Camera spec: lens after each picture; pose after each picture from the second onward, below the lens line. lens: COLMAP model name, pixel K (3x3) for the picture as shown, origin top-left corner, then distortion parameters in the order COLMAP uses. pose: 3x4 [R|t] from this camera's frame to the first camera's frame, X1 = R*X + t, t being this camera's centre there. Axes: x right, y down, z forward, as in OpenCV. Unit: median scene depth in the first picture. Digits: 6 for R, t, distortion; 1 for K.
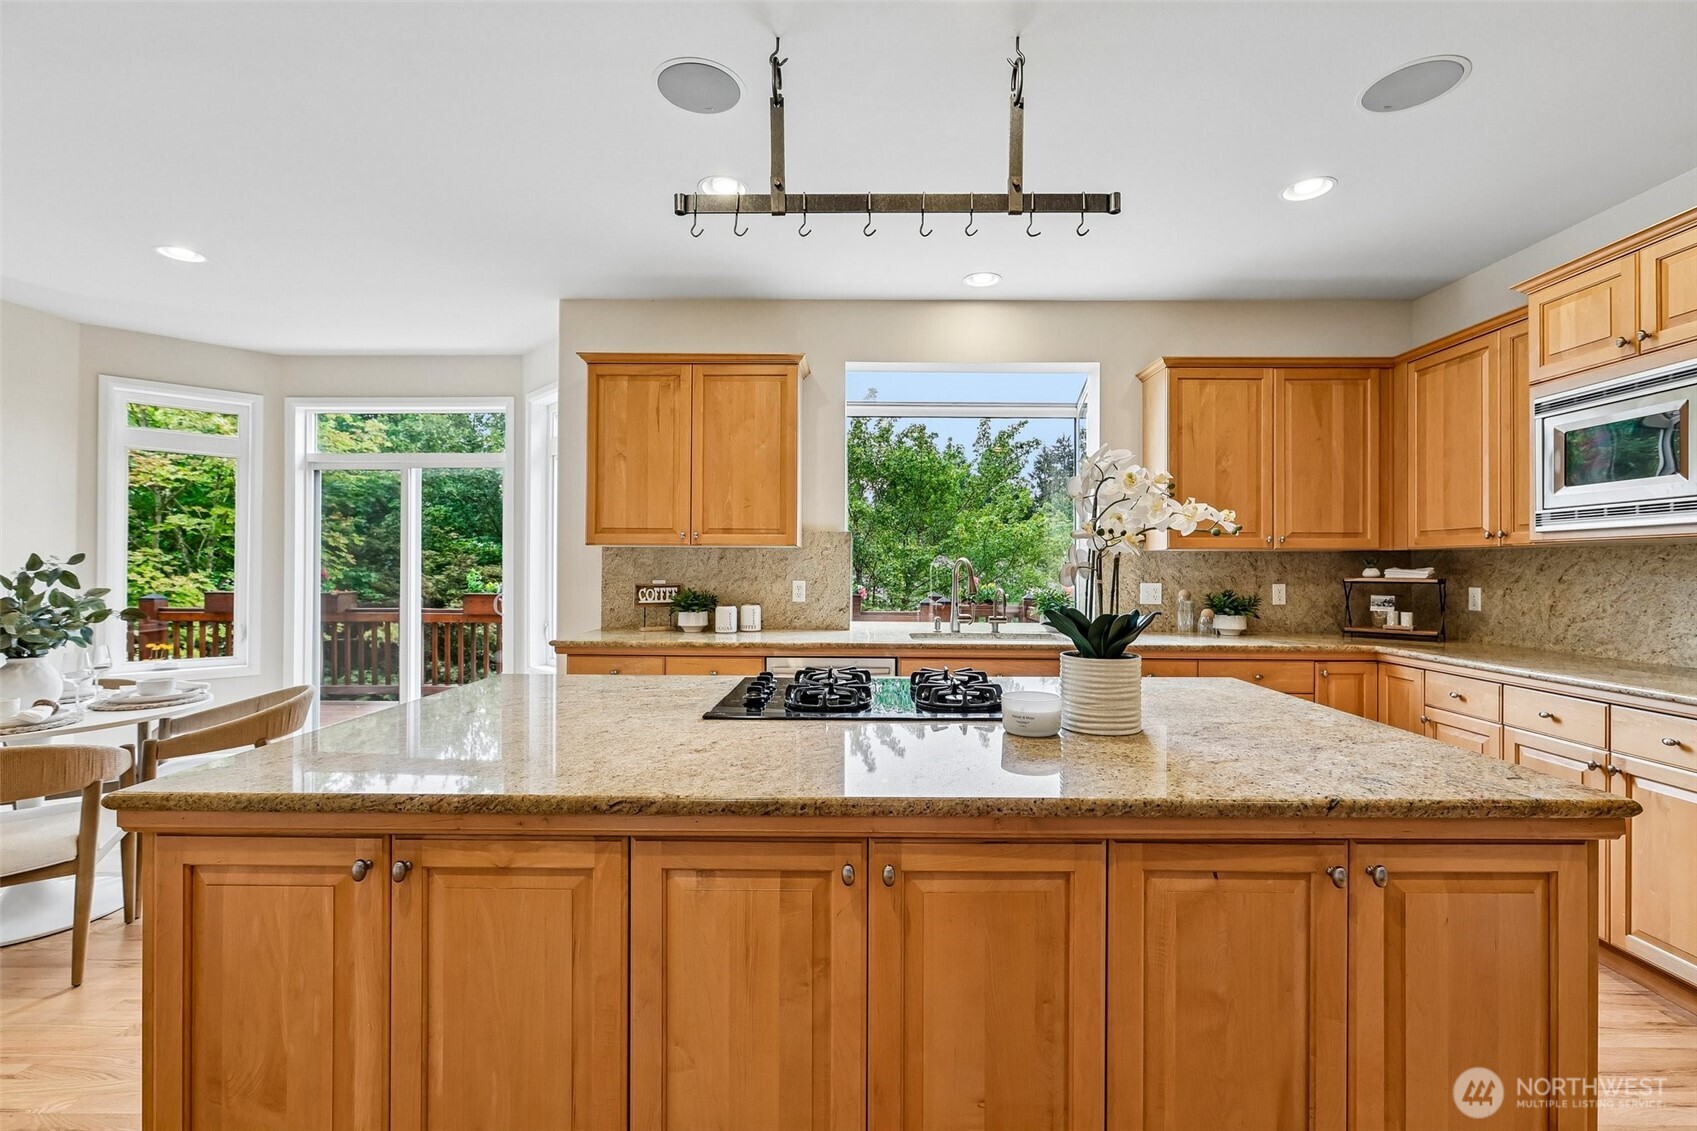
lens RADIAL K [[758.9, 0, 859.2], [0, 758.9, 563.8], [0, 0, 1]] dist [-0.003105, 0.003941]
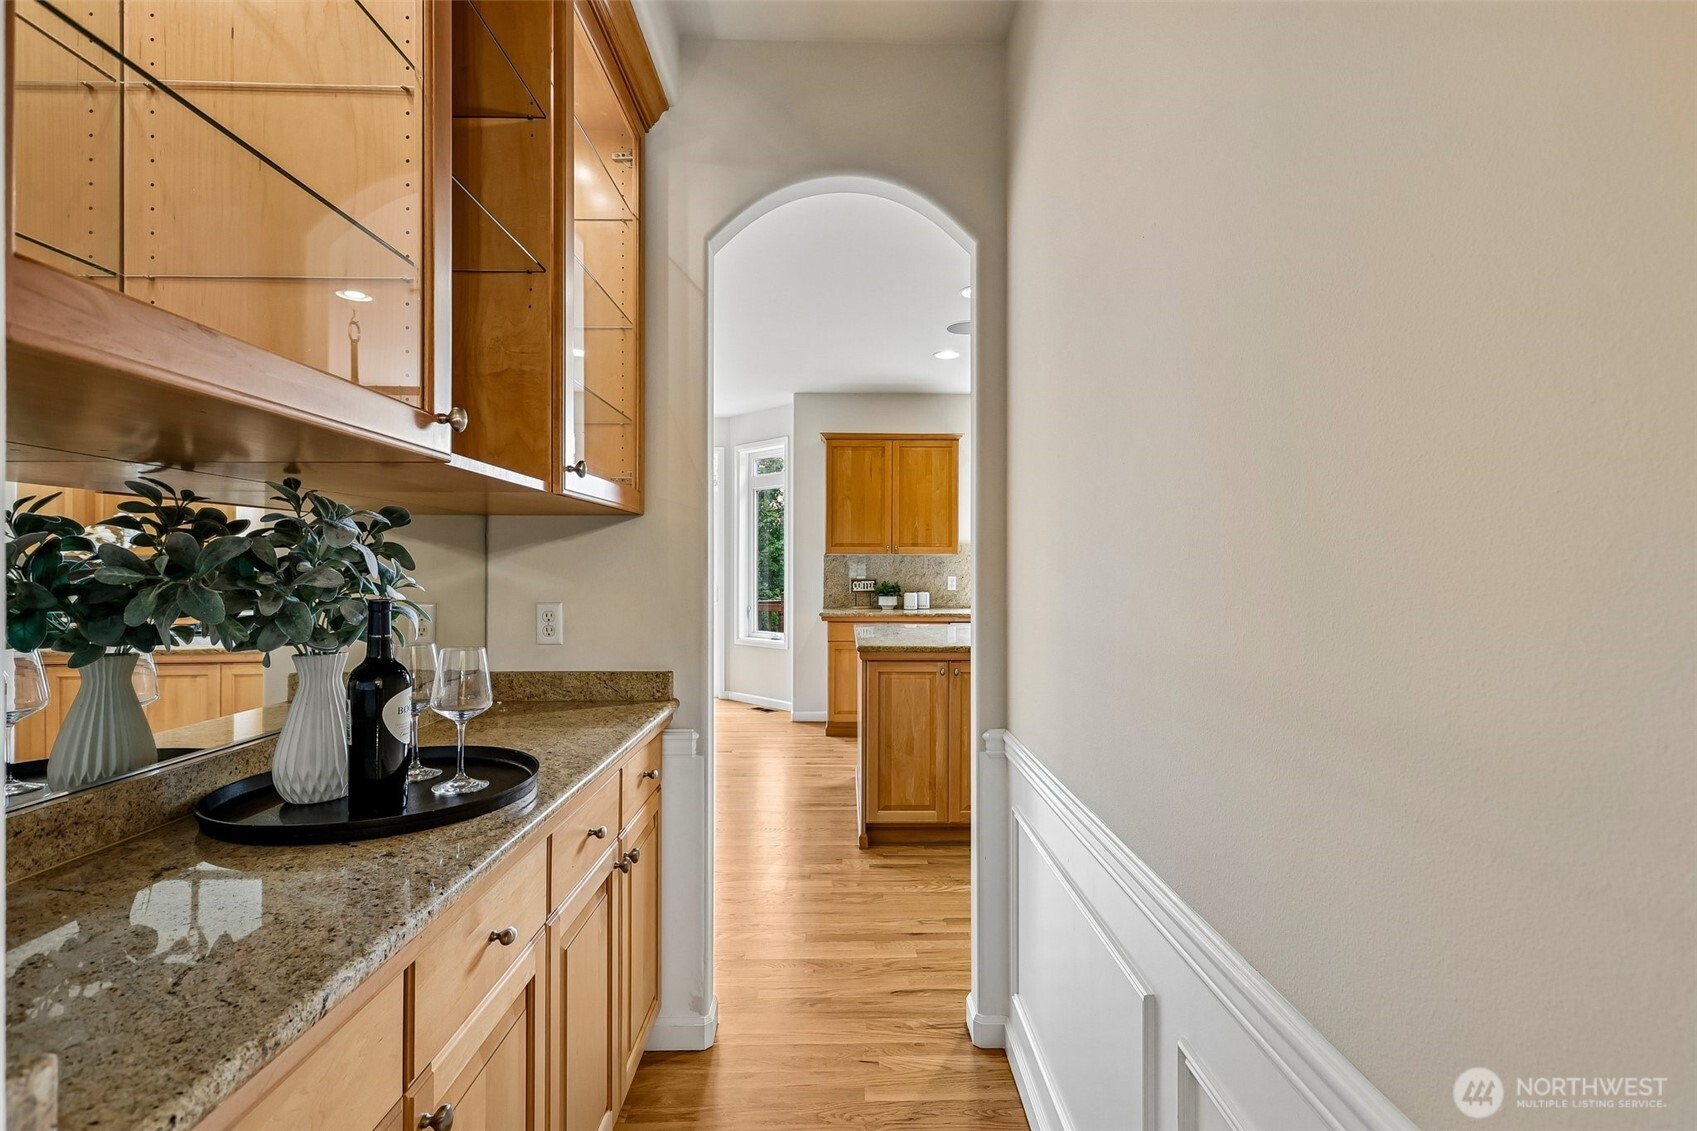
lens RADIAL K [[758.9, 0, 850.7], [0, 758.9, 595.7], [0, 0, 1]] dist [-0.003105, 0.003941]
pose [[0.999937, -0.004542, 0.010240, -0.324755], [0.004103, 0.999091, 0.042438, -0.005200], [-0.010423, -0.042394, 0.999047, -0.596772]]
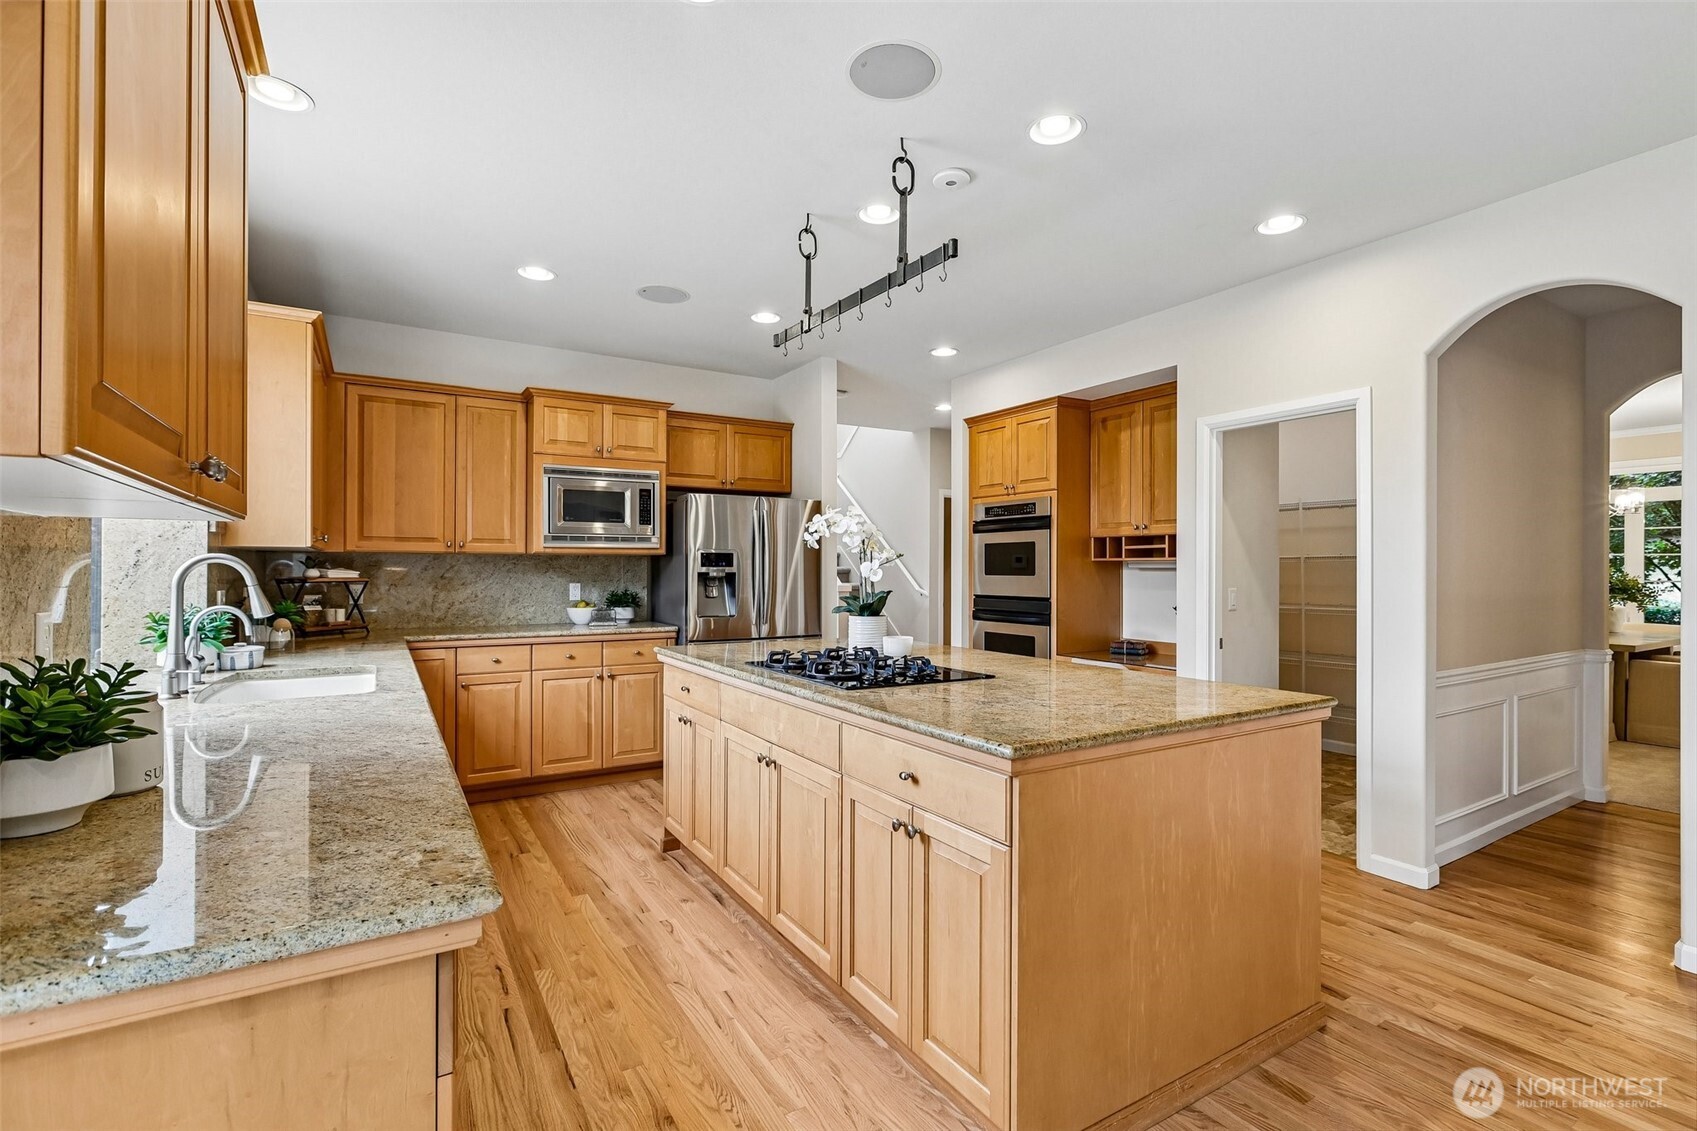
lens RADIAL K [[767.5, 0, 850.1], [0, 767.5, 568.3], [0, 0, 1]] dist [-0.002503, -0.000359]
pose [[-0.533130, -0.003797, 0.846025, -0.603148], [-0.008614, 0.999962, -0.000941, 0.000086], [-0.845990, -0.007789, -0.533142, 0.945239]]
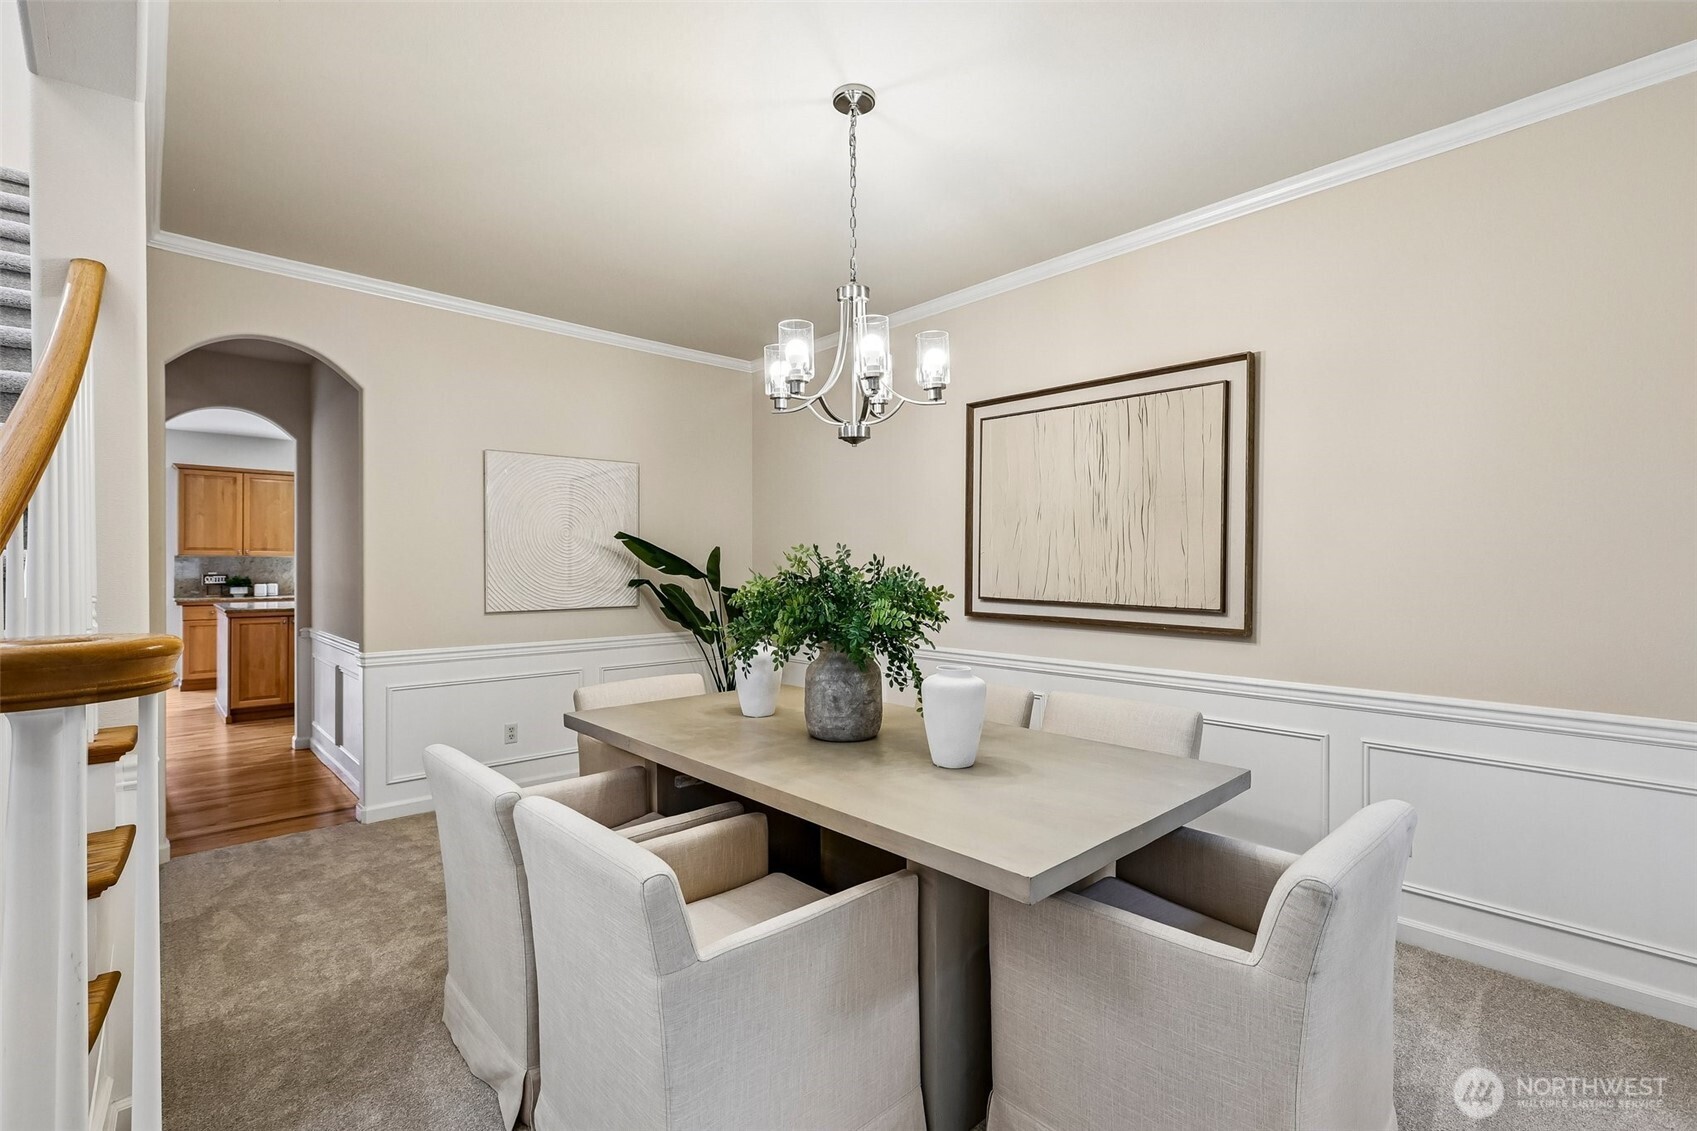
lens RADIAL K [[758.9, 0, 855.4], [0, 758.9, 566.9], [0, 0, 1]] dist [-0.003105, 0.003941]
pose [[0.725597, -0.003781, 0.688109, -0.444557], [-0.001233, 0.999976, 0.006795, -0.009544], [-0.688118, -0.005779, 0.725575, -1.792180]]
